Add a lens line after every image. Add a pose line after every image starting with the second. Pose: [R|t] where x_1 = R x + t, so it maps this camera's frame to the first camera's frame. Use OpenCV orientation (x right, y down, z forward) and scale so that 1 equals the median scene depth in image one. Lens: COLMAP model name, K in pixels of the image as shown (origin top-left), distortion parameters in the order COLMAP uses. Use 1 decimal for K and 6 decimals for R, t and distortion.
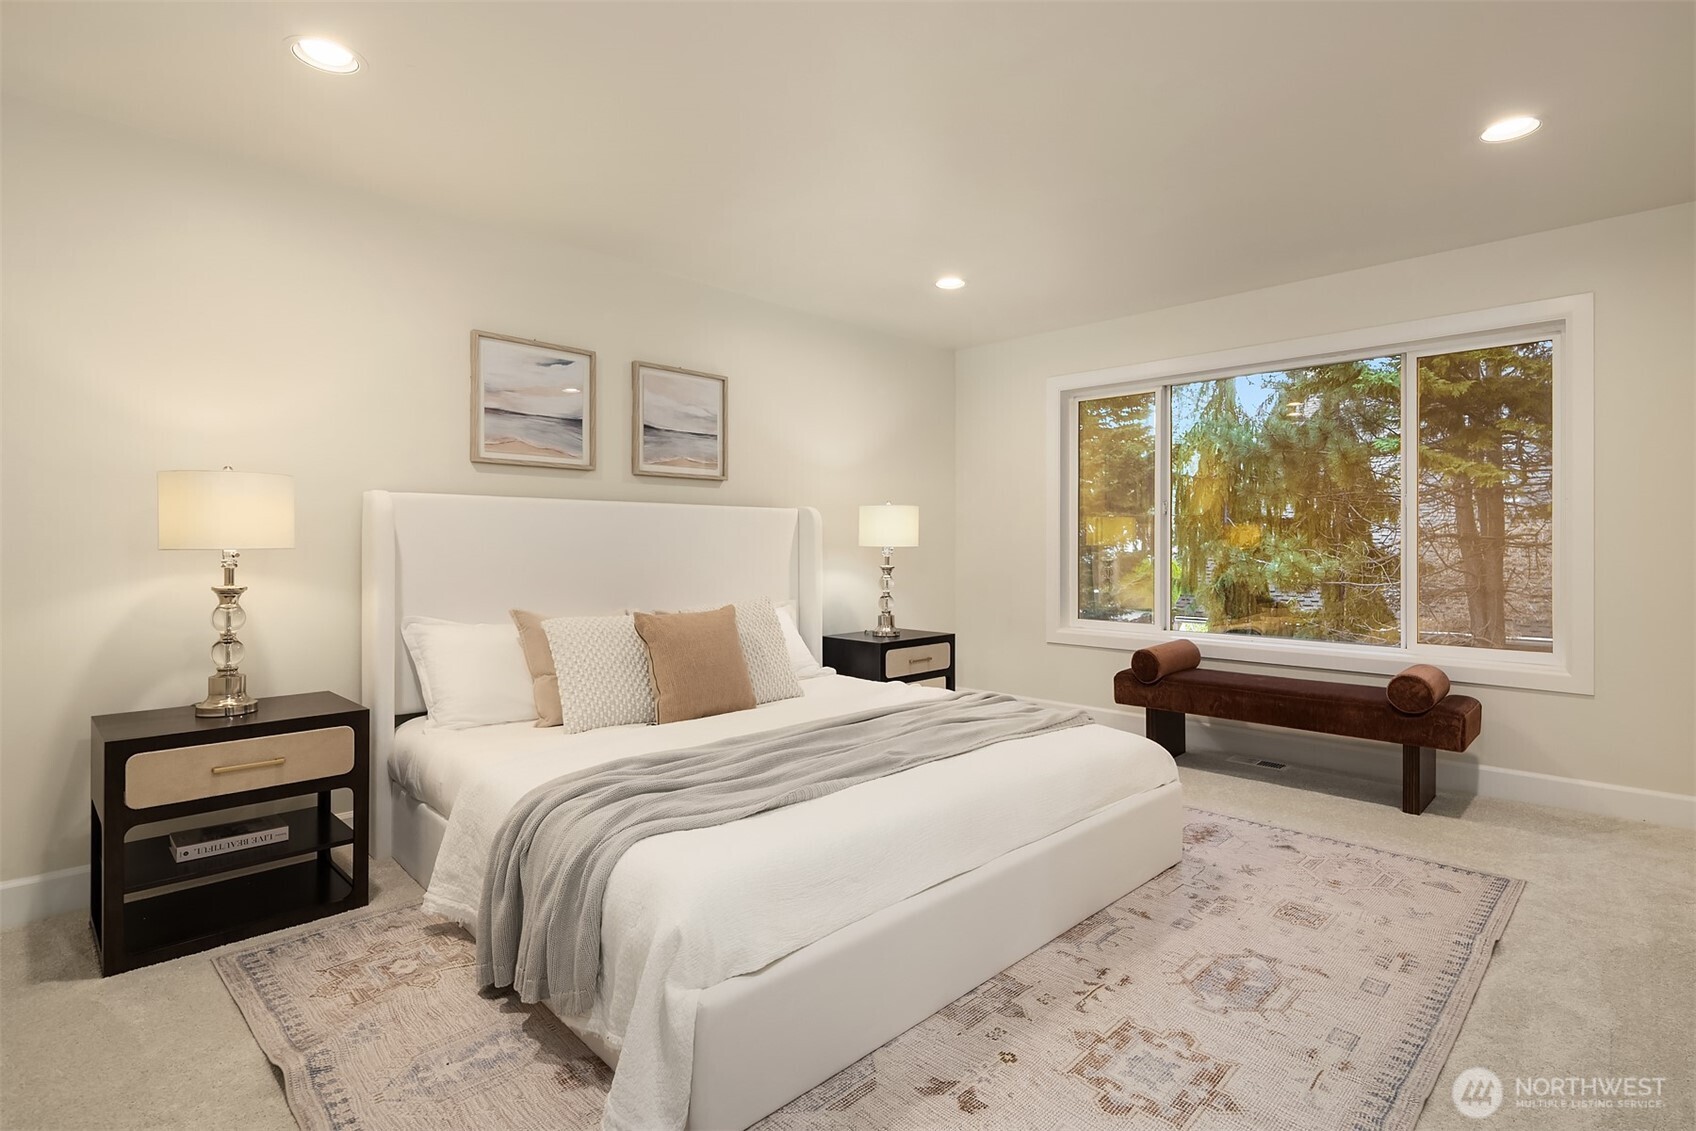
lens RADIAL K [[826.5, 0, 852.7], [0, 826.5, 541.1], [0, 0, 1]] dist [0.001189, -0.000097]
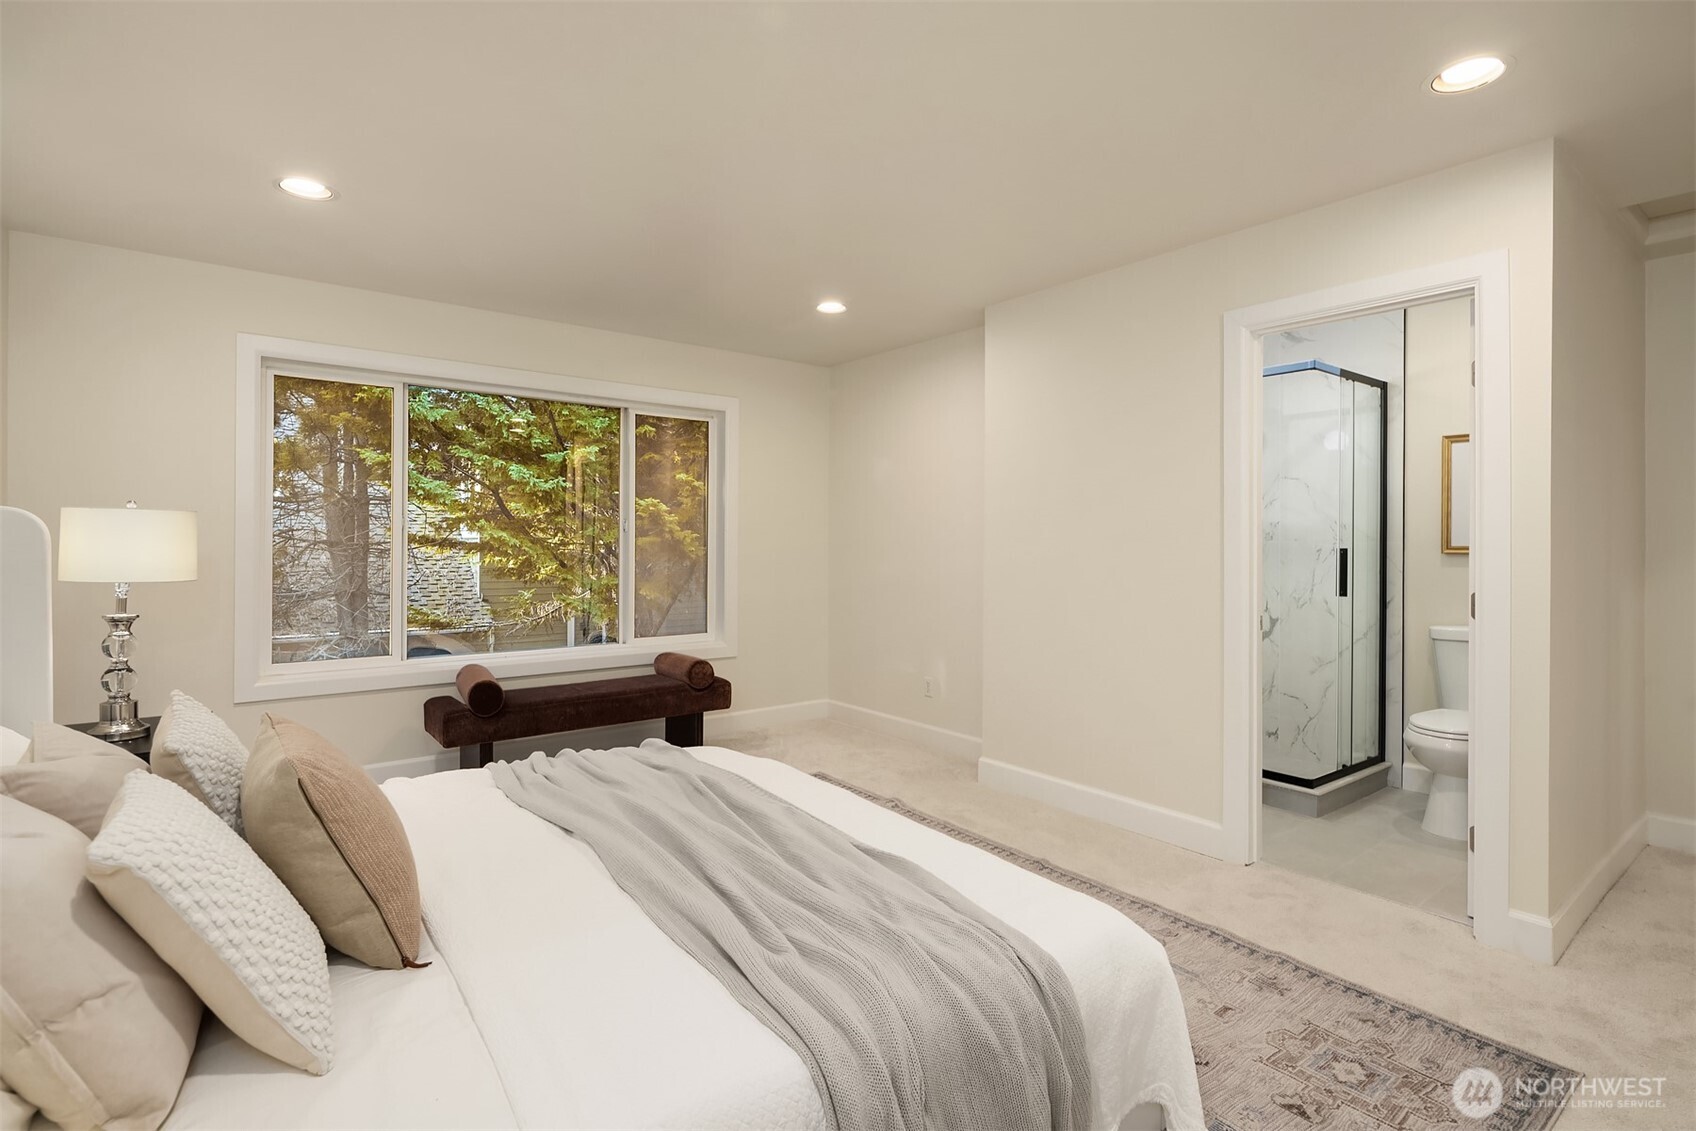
lens RADIAL K [[826.5, 0, 852.7], [0, 826.5, 541.1], [0, 0, 1]] dist [0.001189, -0.000097]
pose [[0.115190, 0.003985, 0.993336, -0.459999], [-0.004648, 0.999983, -0.003473, -0.020227], [-0.993333, -0.004217, 0.115206, 0.442778]]
